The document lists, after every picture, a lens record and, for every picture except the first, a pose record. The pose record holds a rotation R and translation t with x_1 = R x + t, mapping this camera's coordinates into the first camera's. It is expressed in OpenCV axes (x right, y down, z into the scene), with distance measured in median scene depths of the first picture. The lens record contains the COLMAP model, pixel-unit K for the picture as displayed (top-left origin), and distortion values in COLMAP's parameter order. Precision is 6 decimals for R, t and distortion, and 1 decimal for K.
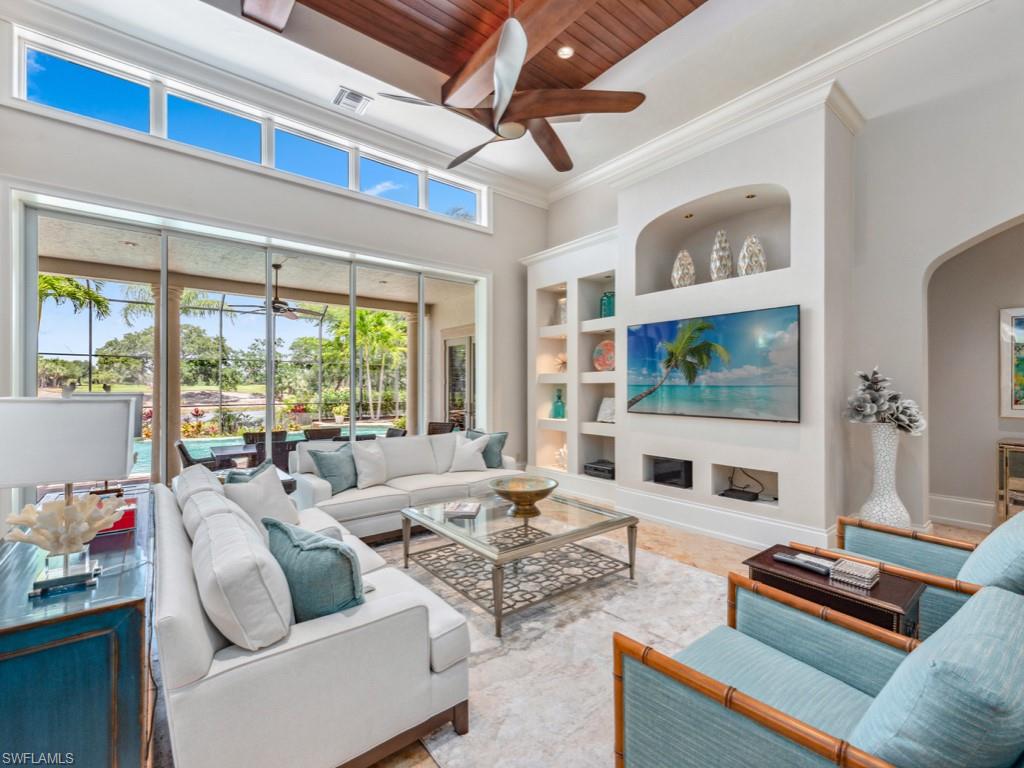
lens RADIAL K [[445.9, 0, 509.3], [0, 445.9, 388.2], [0, 0, 1]] dist [0.003891, -0.000597]
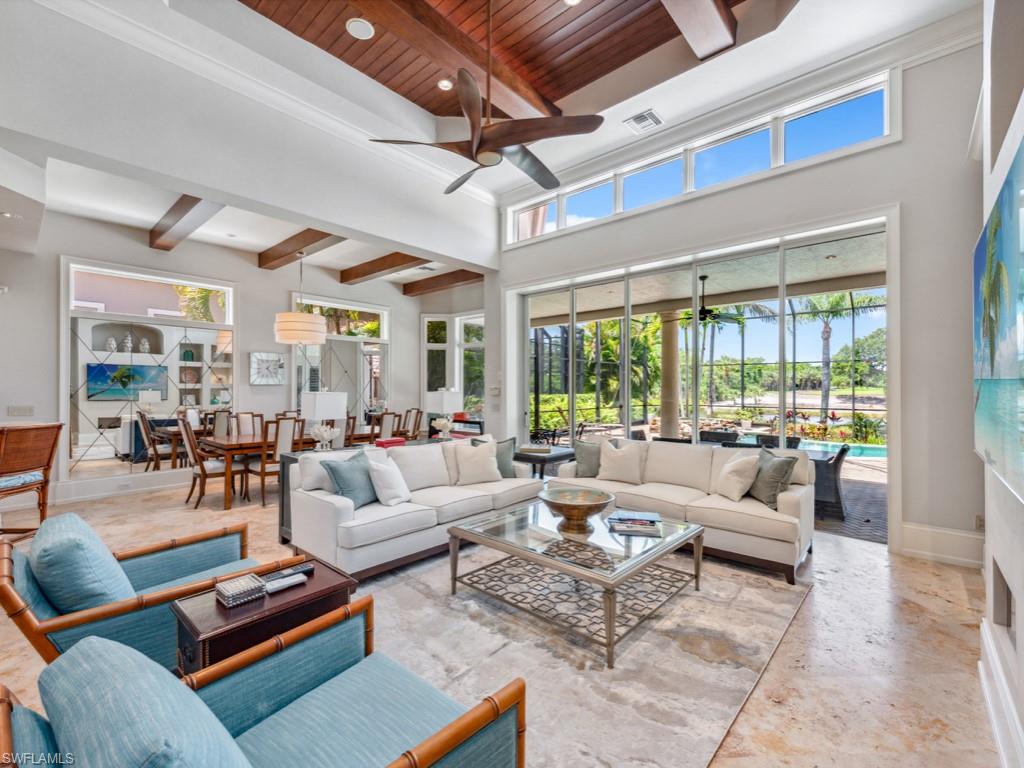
lens RADIAL K [[445.9, 0, 509.3], [0, 445.9, 388.2], [0, 0, 1]] dist [0.003891, -0.000597]
pose [[0.171036, -0.001969, -0.985263, 0.560787], [-0.004032, 0.999988, -0.002699, -0.002420], [0.985257, 0.004434, 0.171026, 0.435641]]
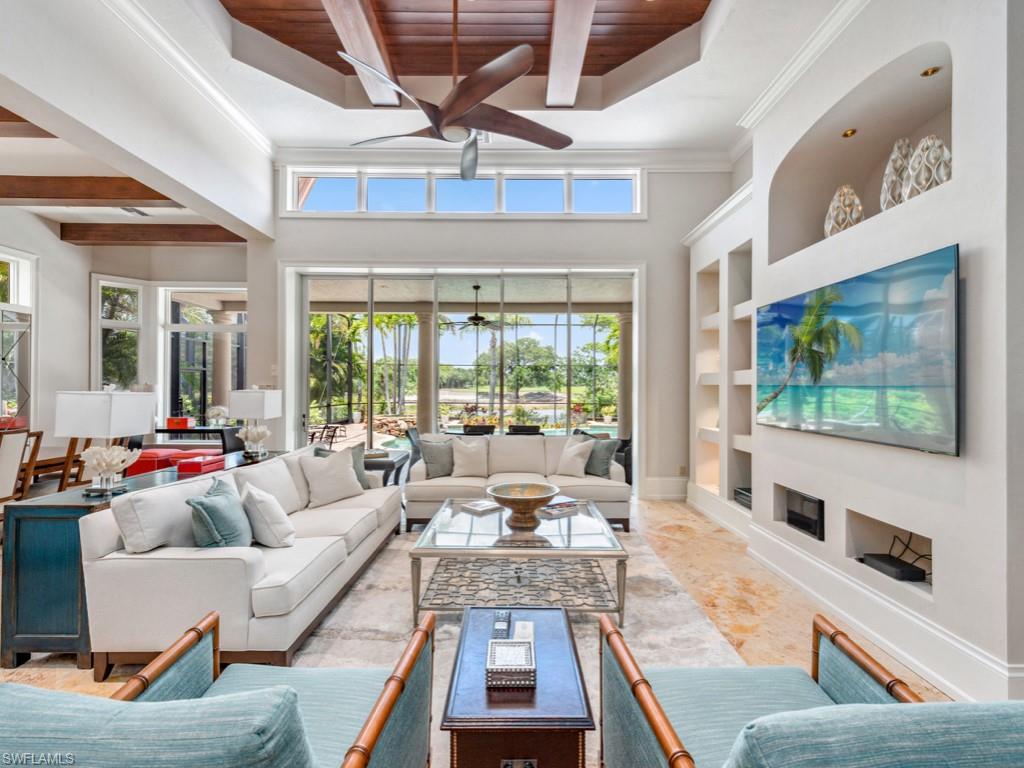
lens RADIAL K [[449.8, 0, 515.3], [0, 449.8, 384.2], [0, 0, 1]] dist [0.007486, -0.000323]
pose [[0.785351, -0.003486, -0.619041, 0.375805], [-0.004415, 0.999927, -0.011232, 0.000300], [0.619035, 0.011555, 0.785279, 0.144666]]
